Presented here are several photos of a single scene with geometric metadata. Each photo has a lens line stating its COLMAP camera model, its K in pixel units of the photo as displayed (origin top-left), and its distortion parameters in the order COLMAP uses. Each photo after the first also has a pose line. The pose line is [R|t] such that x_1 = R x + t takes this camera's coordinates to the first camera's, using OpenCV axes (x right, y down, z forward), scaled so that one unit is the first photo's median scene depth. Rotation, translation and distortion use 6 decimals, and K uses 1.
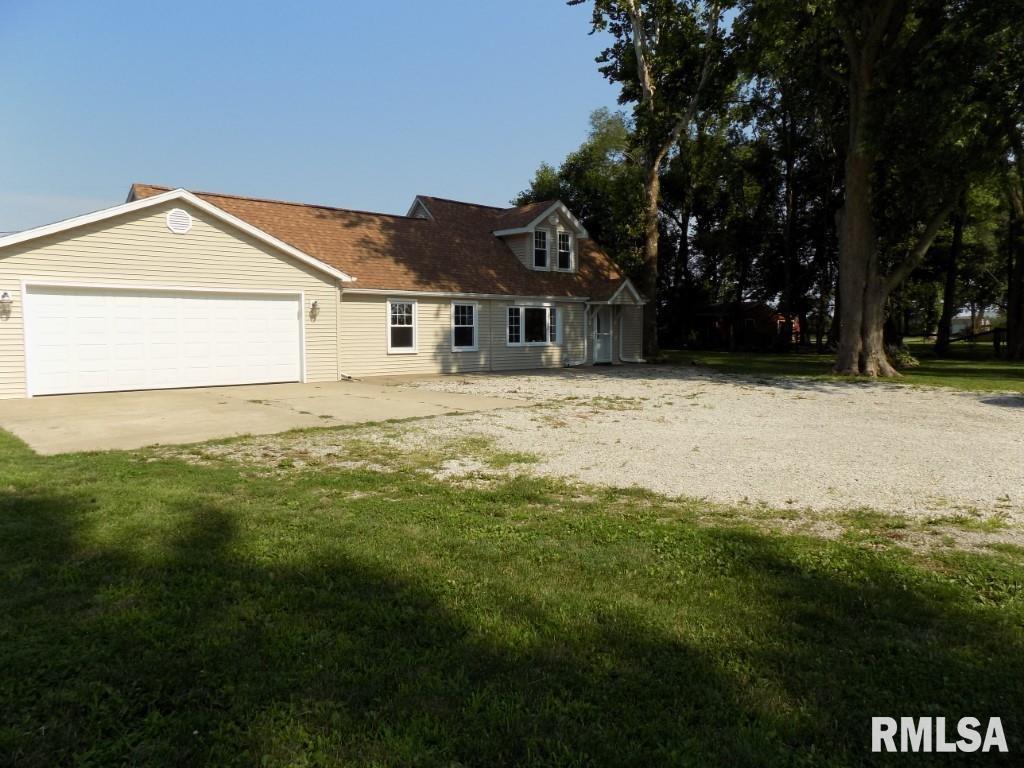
lens RADIAL K [[687.3, 0, 508.6], [0, 687.3, 381.7], [0, 0, 1]] dist [-0.008995, 0.006265]
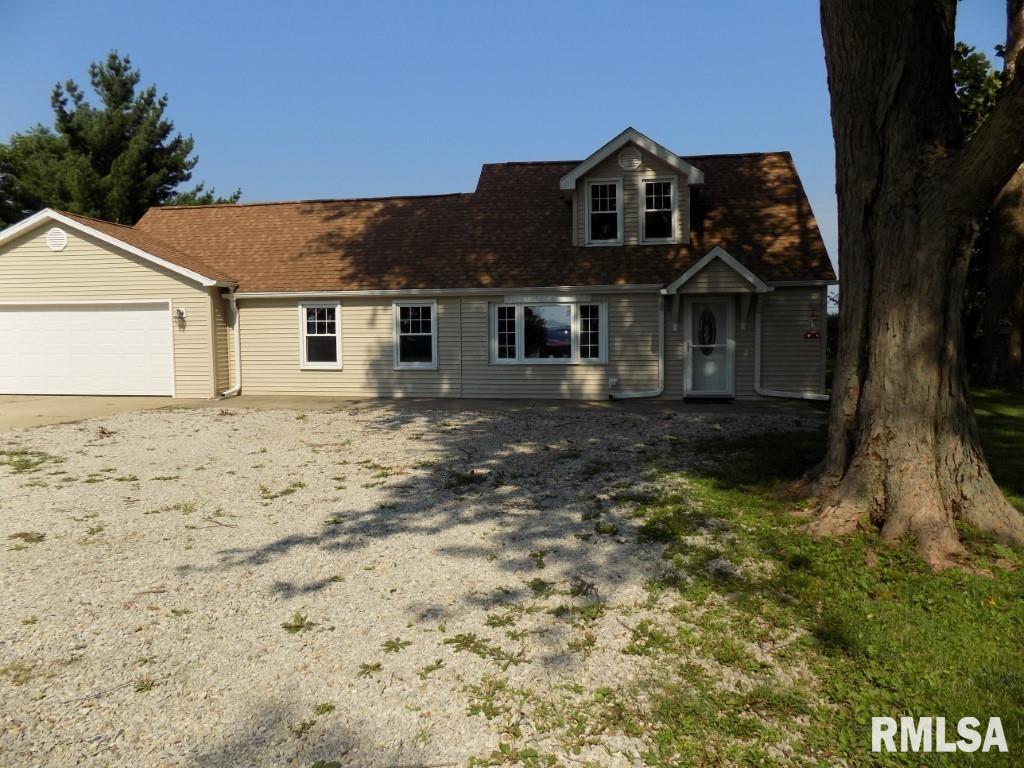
lens RADIAL K [[687.3, 0, 514.0], [0, 687.3, 386.3], [0, 0, 1]] dist [-0.008995, 0.006265]
pose [[0.638104, 0.053409, -0.768095, 0.567413], [-0.054419, 0.998225, 0.024202, -0.049463], [0.768024, 0.026356, 0.639878, 0.614549]]
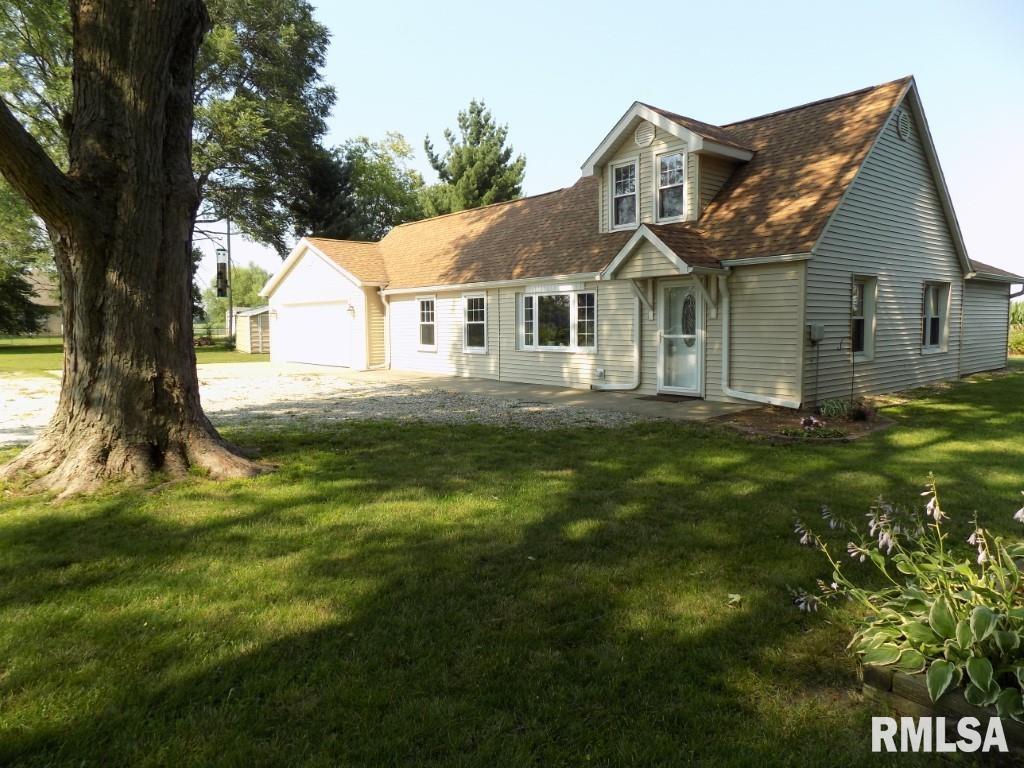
lens RADIAL K [[687.3, 0, 505.4], [0, 687.3, 379.8], [0, 0, 1]] dist [-0.008995, 0.006265]
pose [[-0.035657, 0.081249, -0.996056, 0.772805], [-0.073950, 0.993743, 0.083708, -0.084675], [0.996624, 0.076643, -0.029425, 1.067487]]
